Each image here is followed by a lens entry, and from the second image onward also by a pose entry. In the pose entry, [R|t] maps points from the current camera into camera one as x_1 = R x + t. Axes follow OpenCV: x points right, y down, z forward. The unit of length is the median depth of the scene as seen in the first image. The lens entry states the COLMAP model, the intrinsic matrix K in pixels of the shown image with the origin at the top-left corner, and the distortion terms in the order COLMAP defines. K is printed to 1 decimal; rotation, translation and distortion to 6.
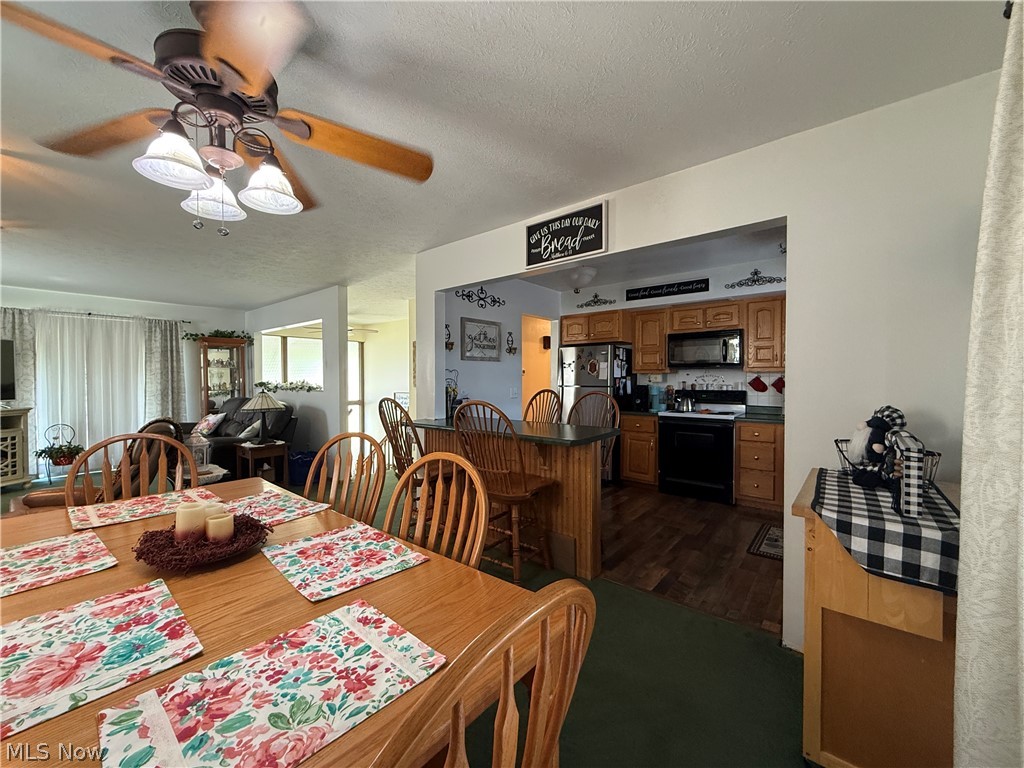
lens RADIAL K [[409.7, 0, 506.6], [0, 409.7, 385.2], [0, 0, 1]] dist [-0.001360, -0.000032]
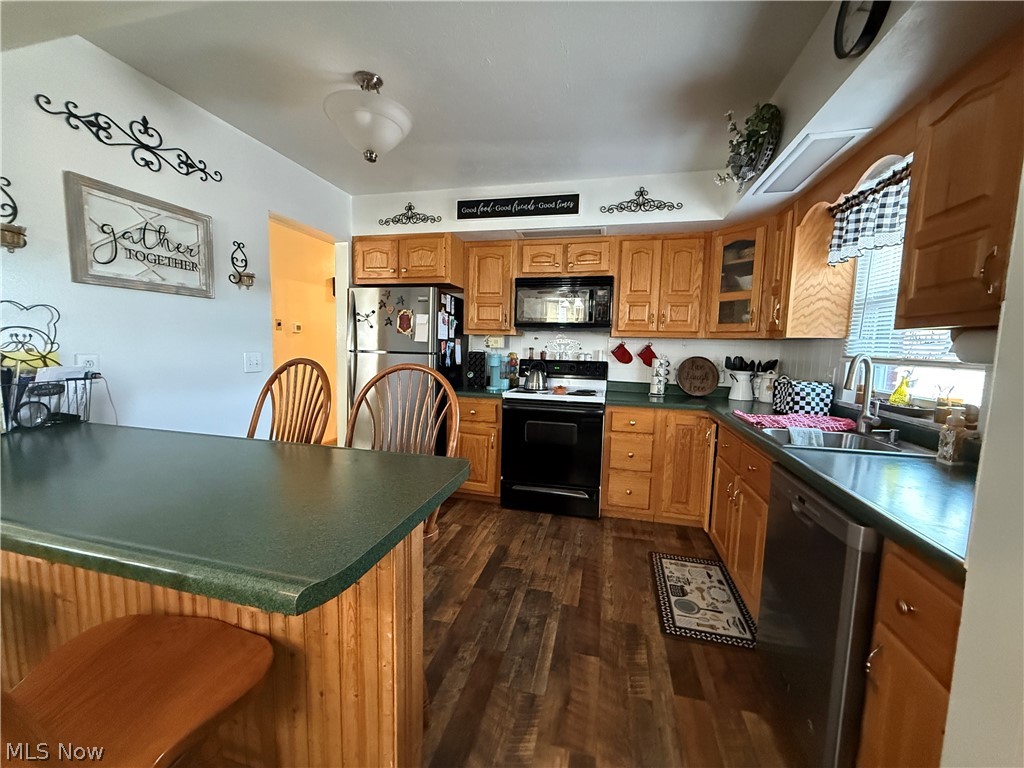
lens RADIAL K [[409.7, 0, 506.6], [0, 409.7, 385.2], [0, 0, 1]] dist [-0.001360, -0.000032]
pose [[0.902407, -0.017762, 0.430519, 0.082864], [-0.019687, 0.996407, 0.082373, -0.002033], [-0.430435, -0.082809, 0.898815, 0.377715]]
